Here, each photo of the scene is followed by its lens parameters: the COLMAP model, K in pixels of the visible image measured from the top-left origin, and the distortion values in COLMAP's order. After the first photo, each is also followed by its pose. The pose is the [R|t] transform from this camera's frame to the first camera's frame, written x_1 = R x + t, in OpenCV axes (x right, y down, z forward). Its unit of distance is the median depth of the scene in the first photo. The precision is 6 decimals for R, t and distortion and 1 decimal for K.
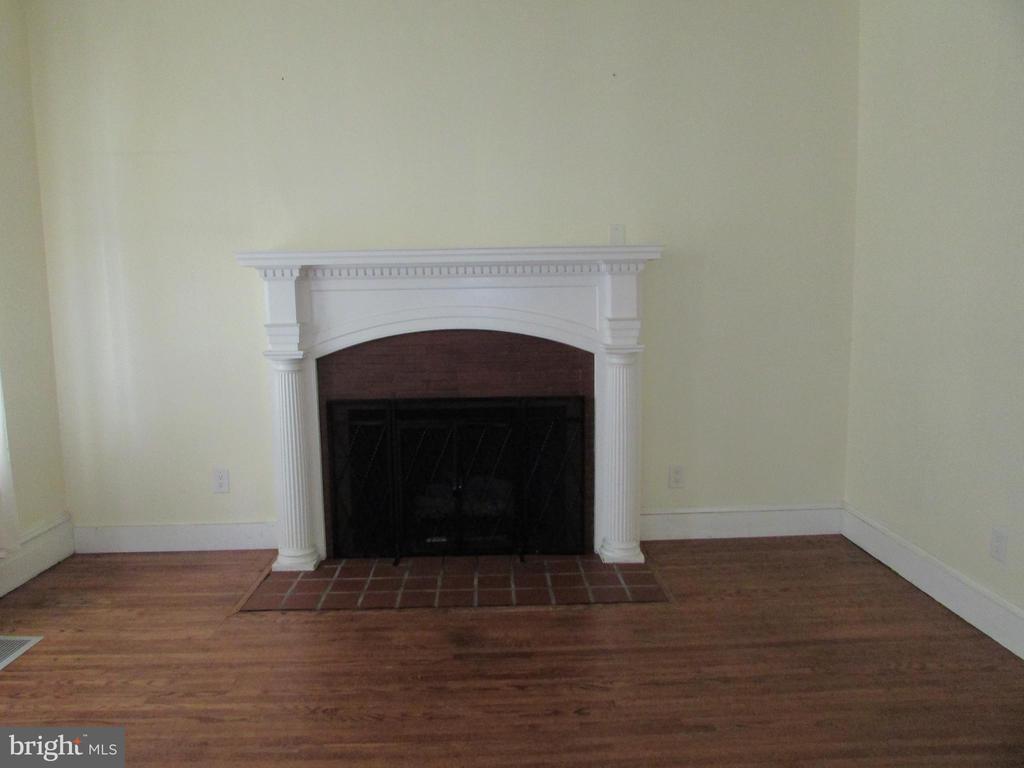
lens RADIAL K [[727.9, 0, 516.7], [0, 727.9, 387.1], [0, 0, 1]] dist [-0.043375, 0.017099]
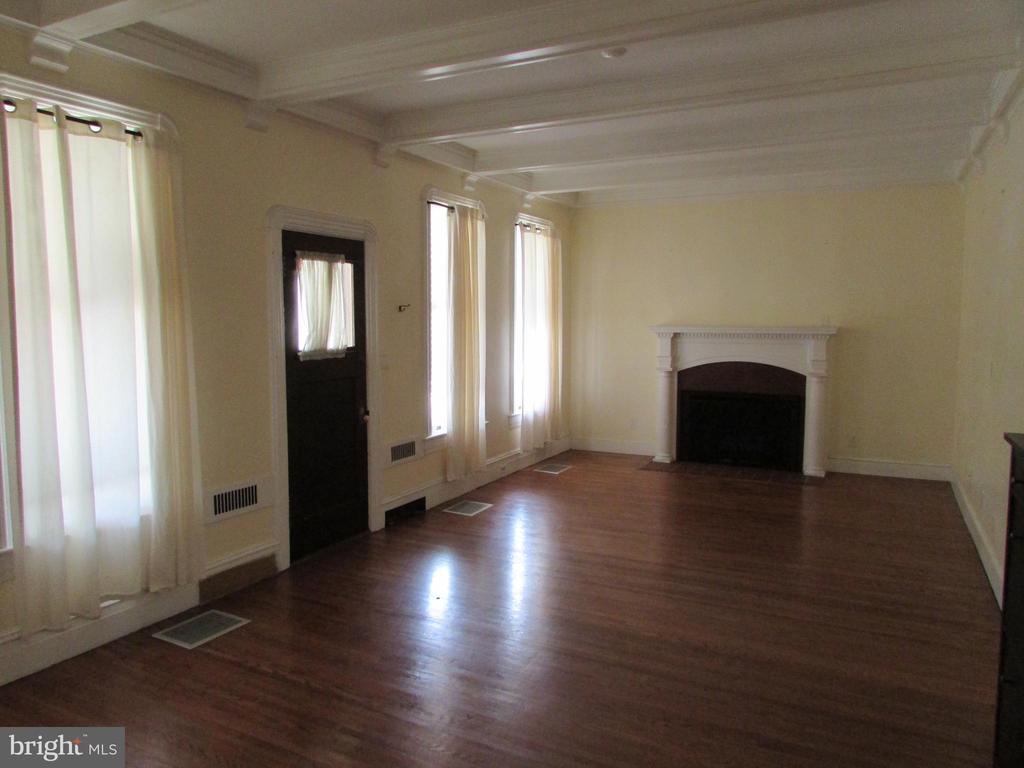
lens RADIAL K [[727.9, 0, 512.6], [0, 727.9, 383.3], [0, 0, 1]] dist [-0.043375, 0.017099]
pose [[0.873809, 0.057993, -0.482798, 0.384294], [-0.071305, 0.997412, -0.009246, 0.056475], [0.481012, 0.042505, 0.875683, -1.281513]]
